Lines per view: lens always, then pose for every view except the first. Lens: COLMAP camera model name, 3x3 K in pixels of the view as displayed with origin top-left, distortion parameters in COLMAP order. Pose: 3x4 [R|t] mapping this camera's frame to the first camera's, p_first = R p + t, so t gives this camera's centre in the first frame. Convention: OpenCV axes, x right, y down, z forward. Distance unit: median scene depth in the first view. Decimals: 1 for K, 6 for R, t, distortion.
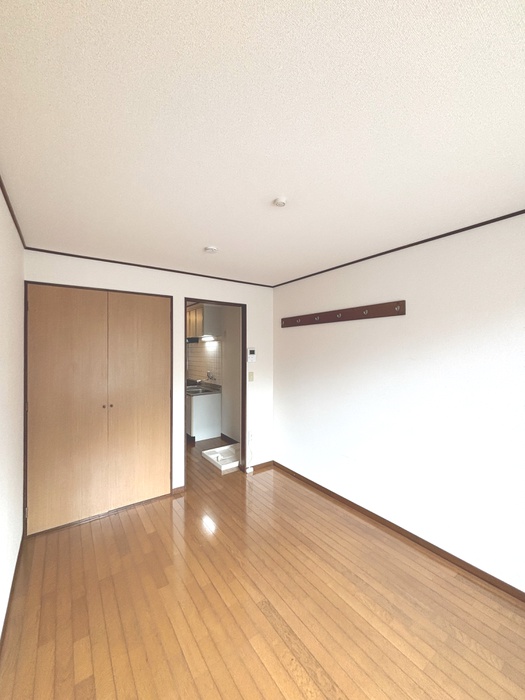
lens RADIAL K [[279.3, 0, 262.0], [0, 279.3, 349.4], [0, 0, 1]] dist [0.000490, -0.000030]
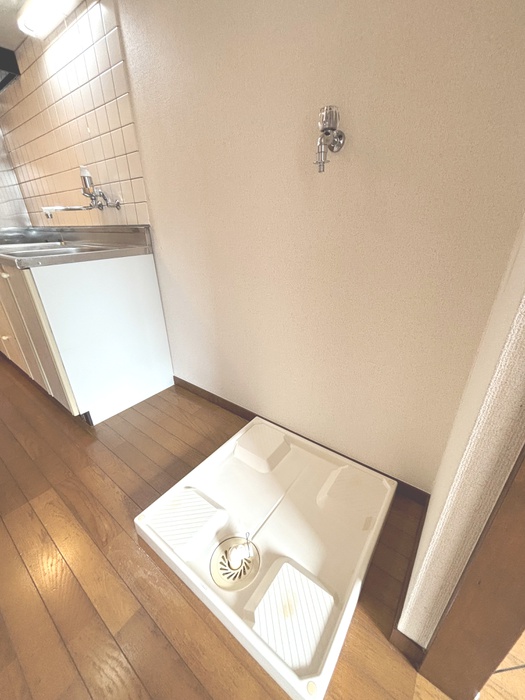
lens RADIAL K [[279.3, 0, 262.0], [0, 279.3, 349.4], [0, 0, 1]] dist [0.000490, -0.000030]
pose [[0.950082, -0.141429, 0.278104, -0.132381], [0.012898, 0.908401, 0.417900, 0.126187], [-0.311733, -0.393452, 0.864880, 0.676407]]
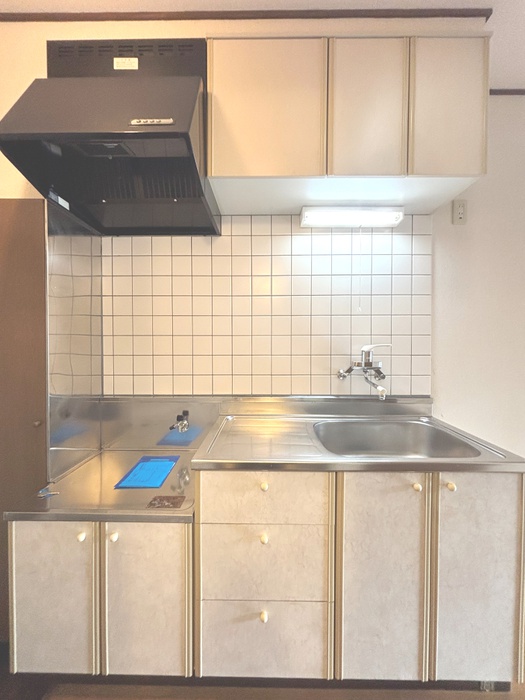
lens RADIAL K [[279.3, 0, 262.0], [0, 279.3, 349.4], [0, 0, 1]] dist [0.000490, -0.000030]
pose [[0.584616, -0.015564, 0.811161, -0.468923], [-0.006153, 0.999702, 0.023616, 0.077094], [-0.811287, -0.018797, 0.584346, 0.965699]]
